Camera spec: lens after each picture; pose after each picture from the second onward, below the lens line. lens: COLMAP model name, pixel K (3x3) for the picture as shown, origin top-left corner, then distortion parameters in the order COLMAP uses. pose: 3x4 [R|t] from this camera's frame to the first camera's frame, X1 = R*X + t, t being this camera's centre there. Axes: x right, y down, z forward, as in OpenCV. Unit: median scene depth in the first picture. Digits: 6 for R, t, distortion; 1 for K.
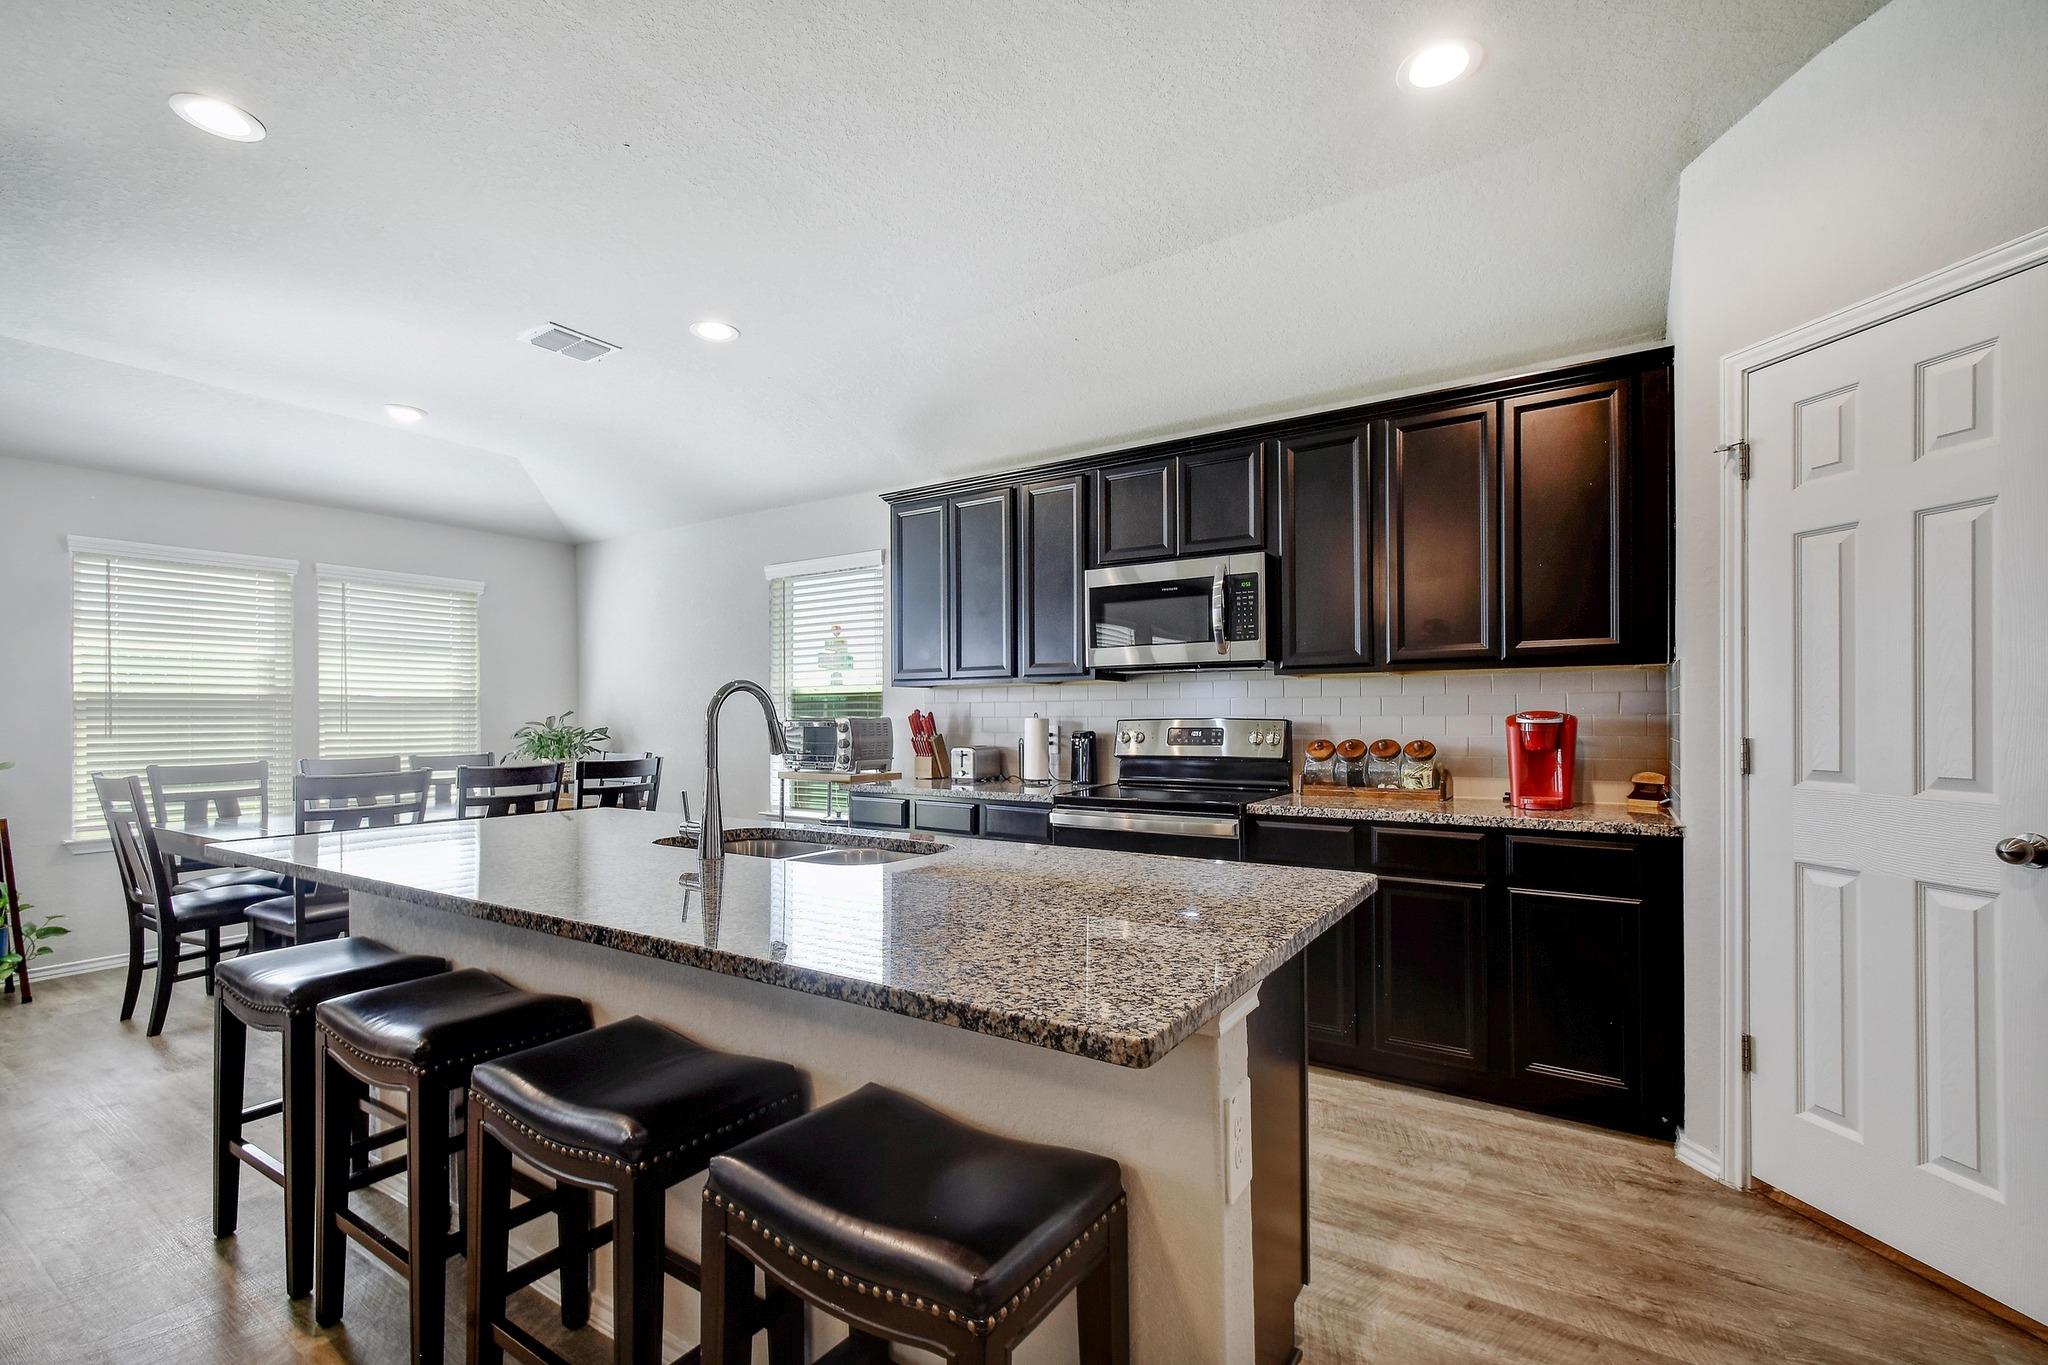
lens RADIAL K [[907.2, 0, 1000.6], [0, 907.2, 710.2], [0, 0, 1]] dist [0.004993, -0.000741]
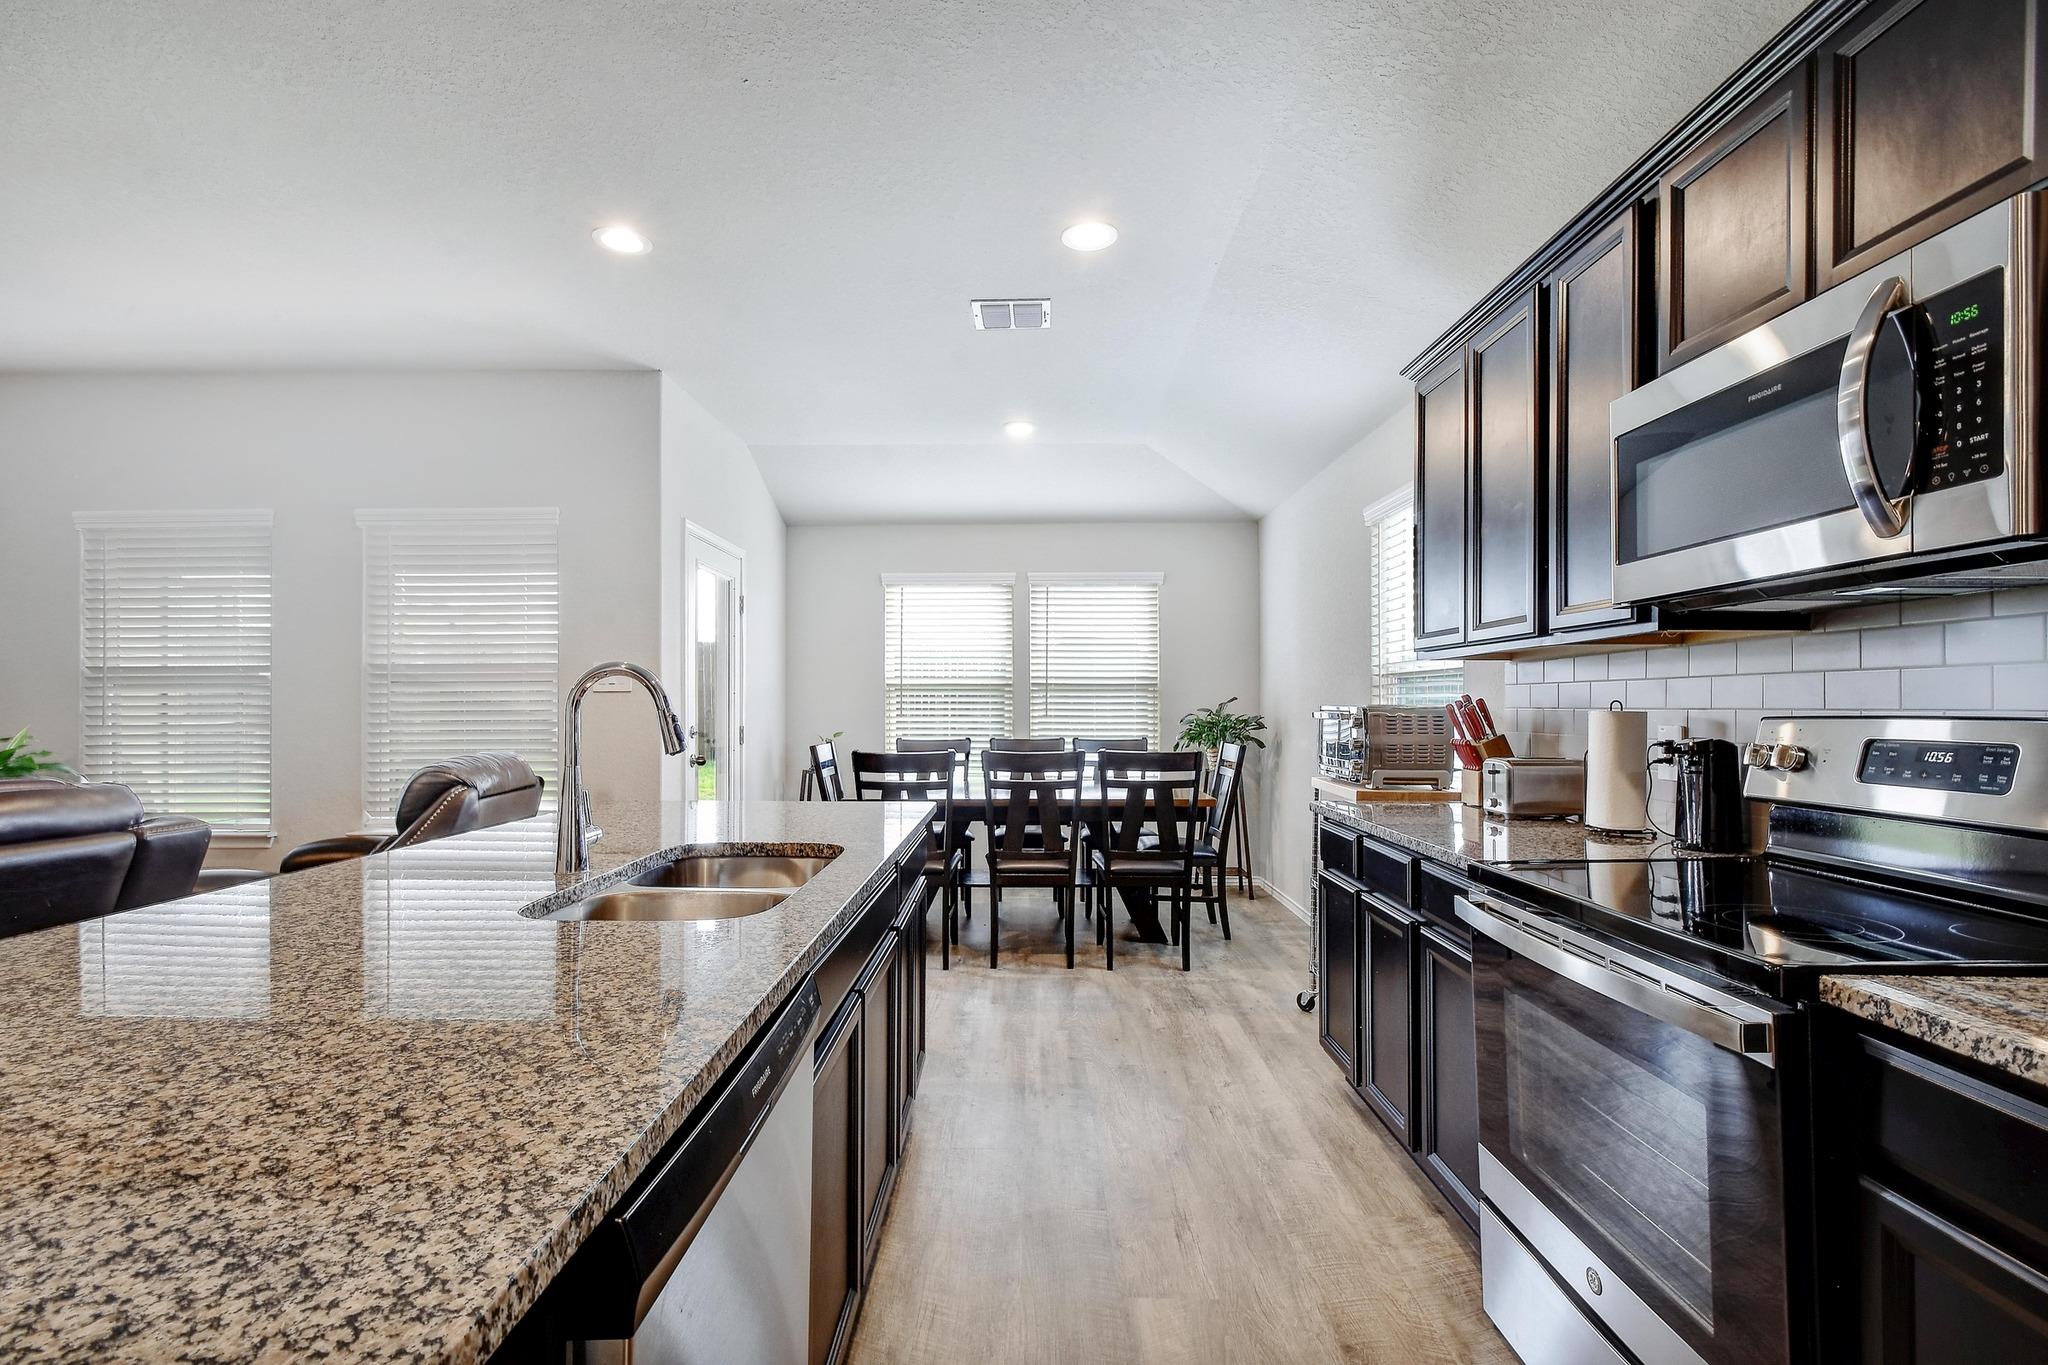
lens RADIAL K [[907.2, 0, 1017.1], [0, 907.2, 704.2], [0, 0, 1]] dist [0.004993, -0.000741]
pose [[0.541846, 0.004823, -0.840464, 0.346760], [0.005121, 0.999946, 0.009039, -0.001505], [0.840462, -0.009202, 0.541792, 0.504269]]
